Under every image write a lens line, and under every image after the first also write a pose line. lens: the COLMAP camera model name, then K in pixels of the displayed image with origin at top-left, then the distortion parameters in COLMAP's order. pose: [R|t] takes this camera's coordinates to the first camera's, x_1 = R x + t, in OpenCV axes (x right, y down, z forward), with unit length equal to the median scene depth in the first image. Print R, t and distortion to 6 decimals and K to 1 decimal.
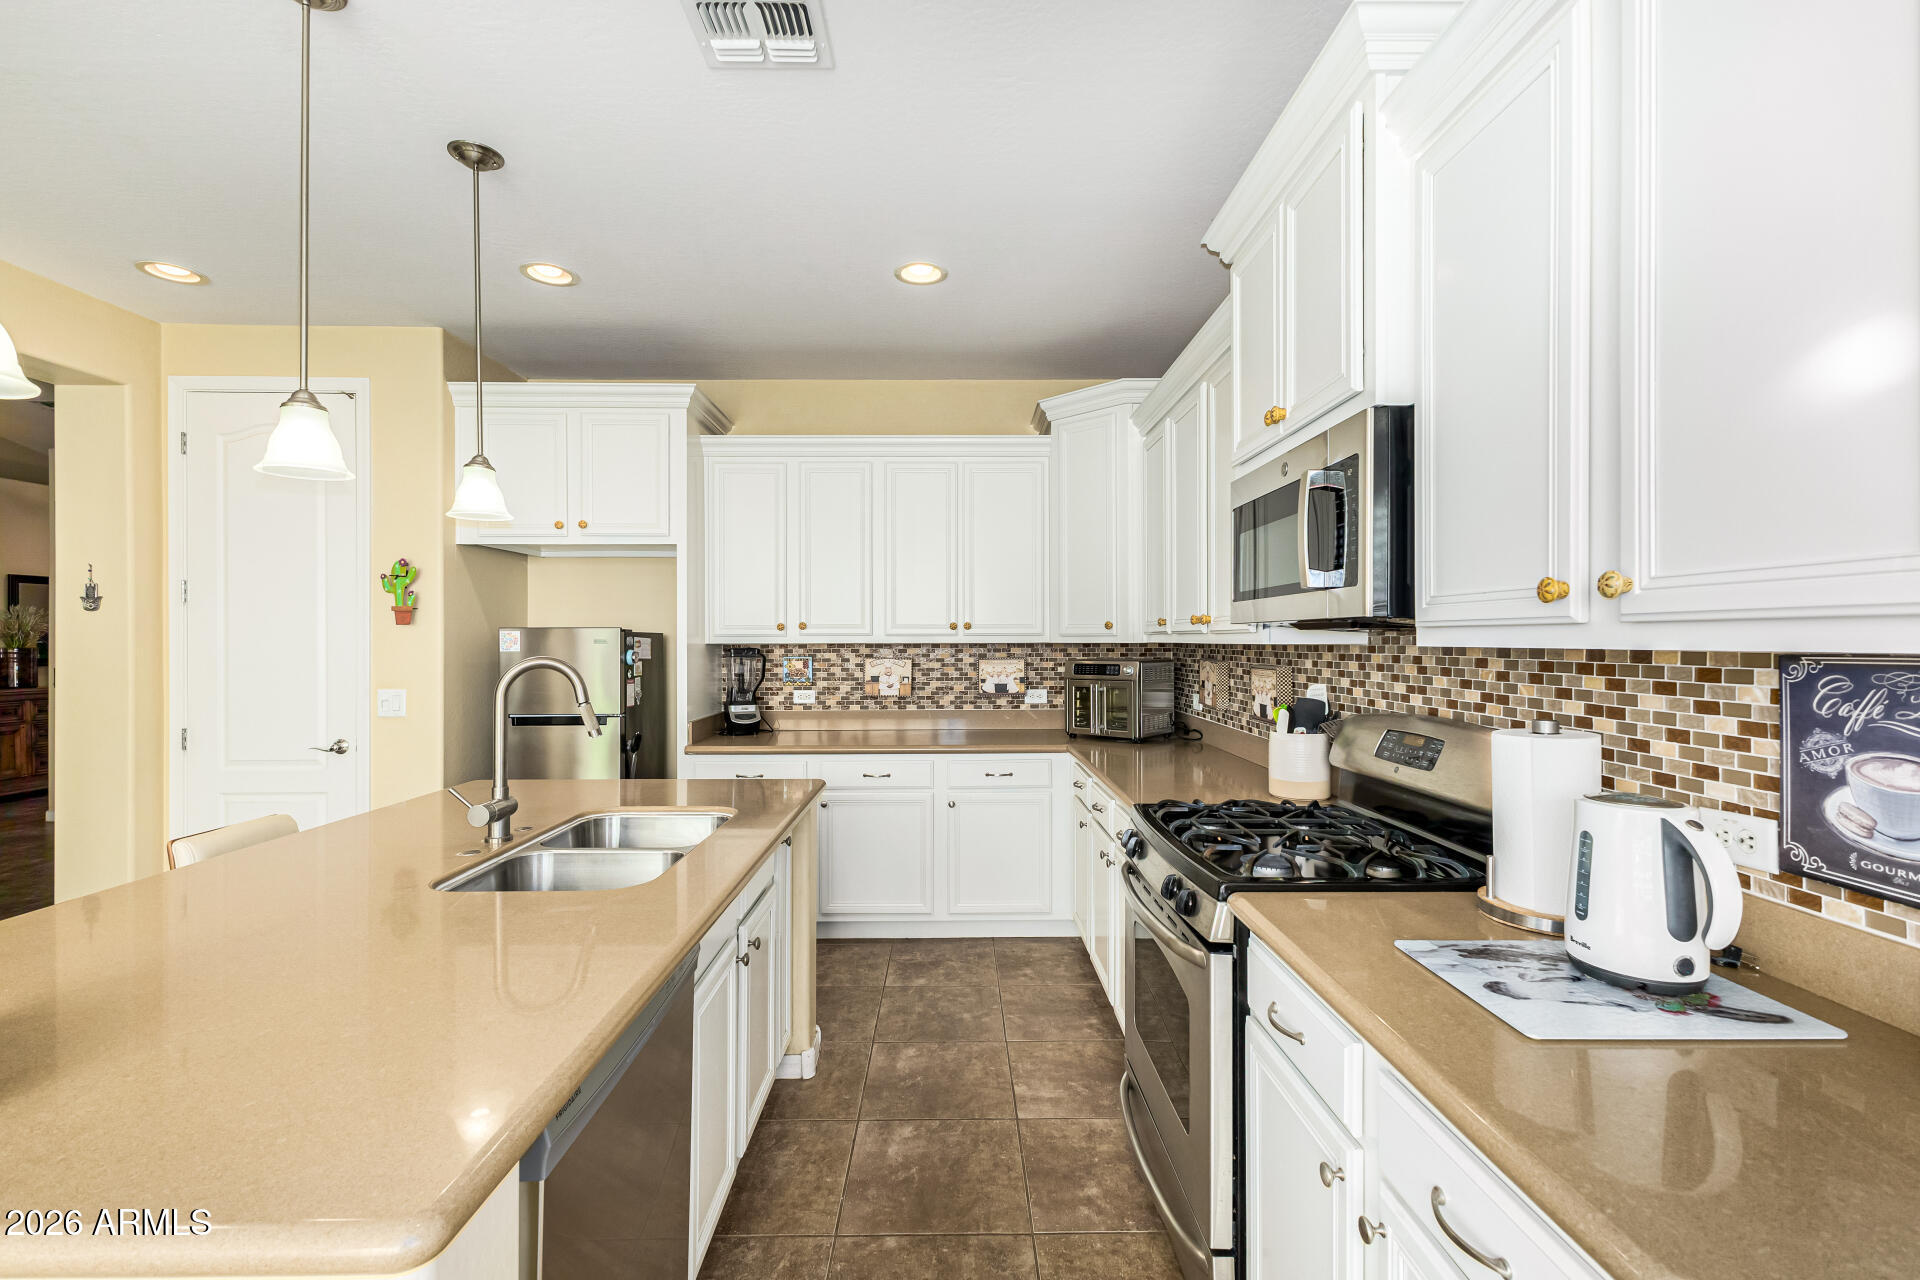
lens RADIAL K [[833.0, 0, 960.6], [0, 833.0, 639.5], [0, 0, 1]] dist [0.017700, -0.006089]
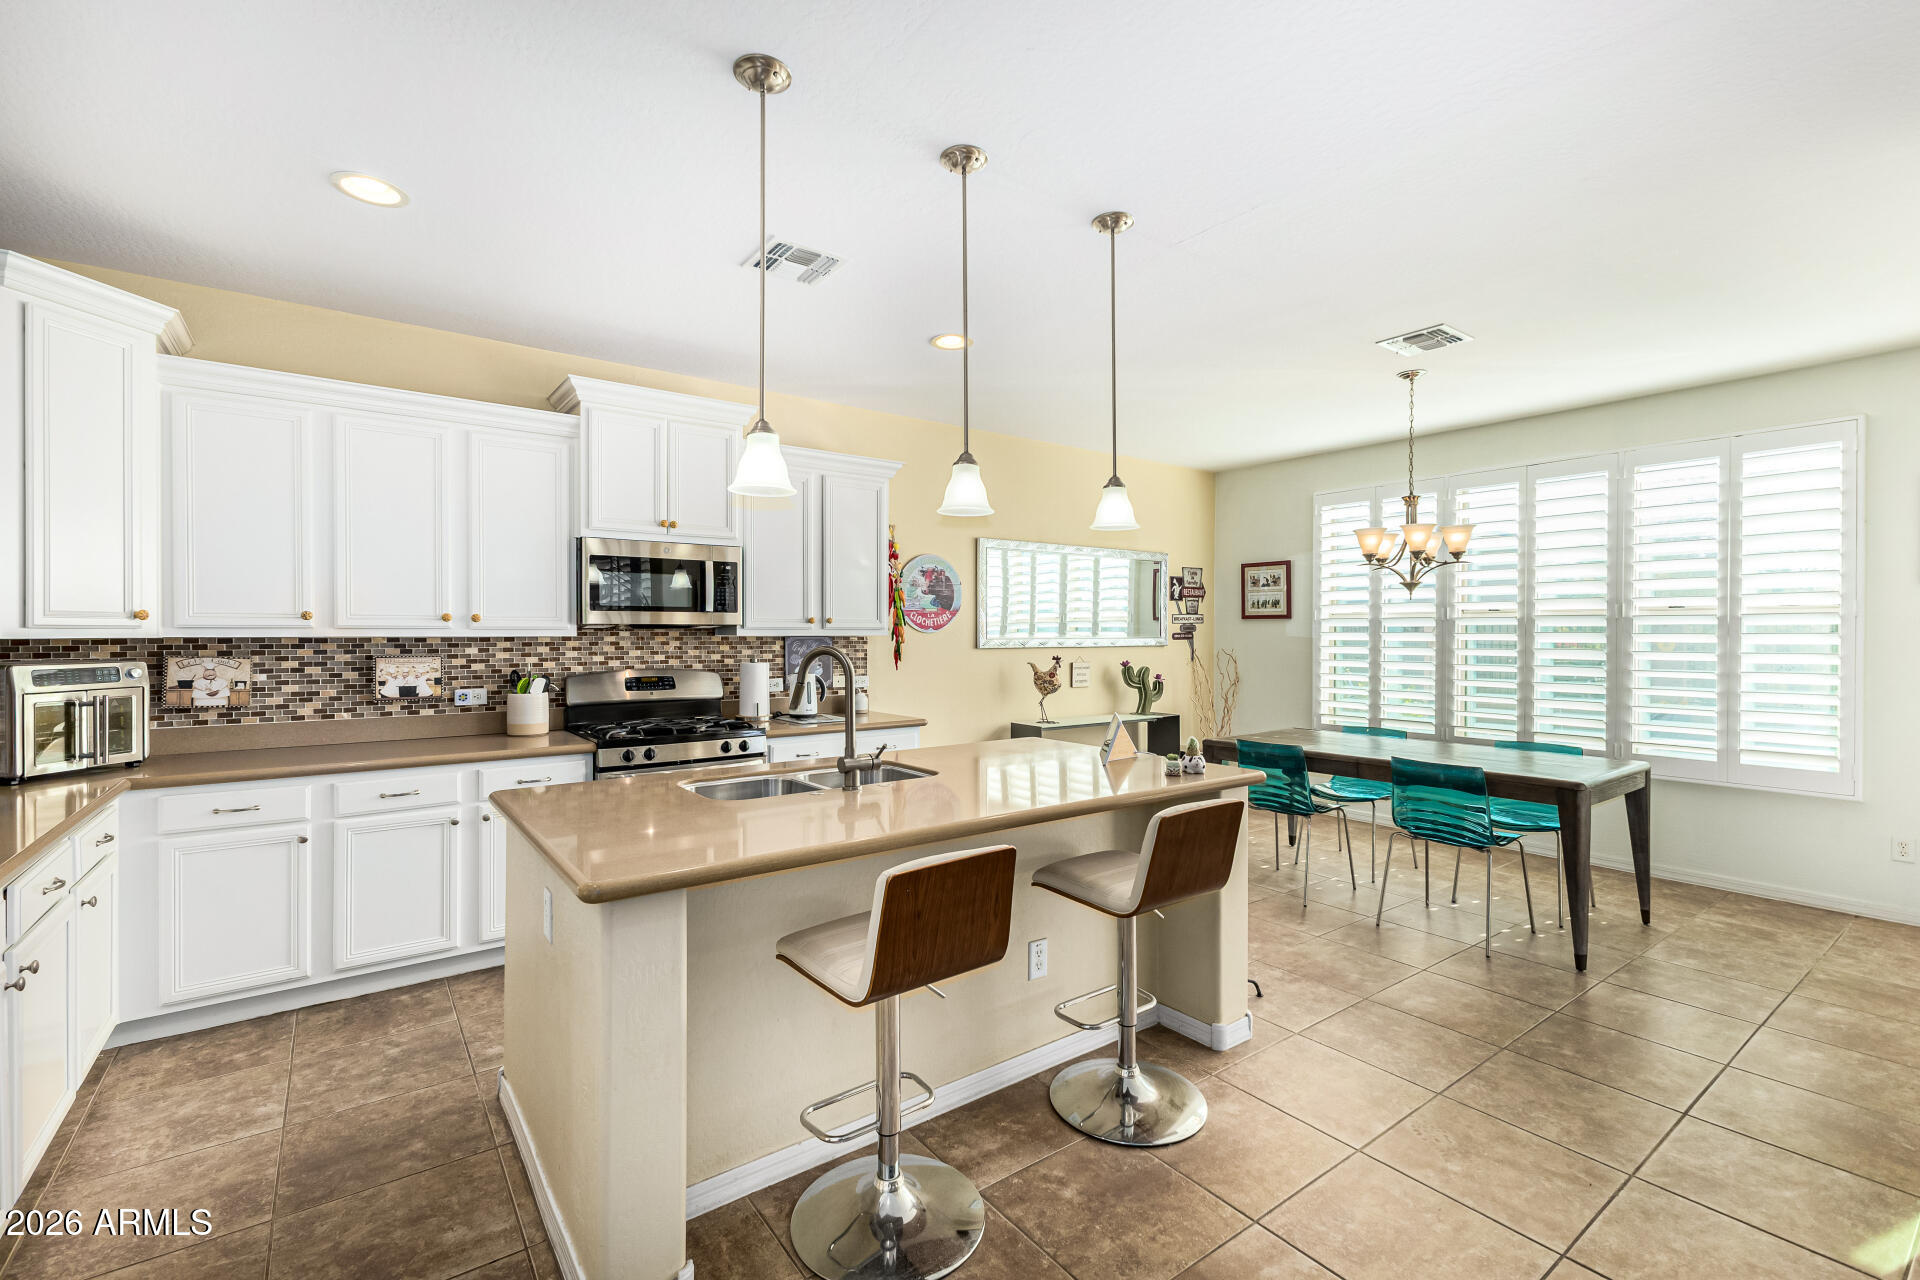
lens RADIAL K [[833.0, 0, 945.4], [0, 833.0, 635.4], [0, 0, 1]] dist [0.017700, -0.006089]
pose [[-0.578293, -0.002329, 0.815826, -0.809333], [0.000143, 0.999996, 0.002957, -0.000310], [-0.815829, 0.001827, -0.578290, 0.781180]]
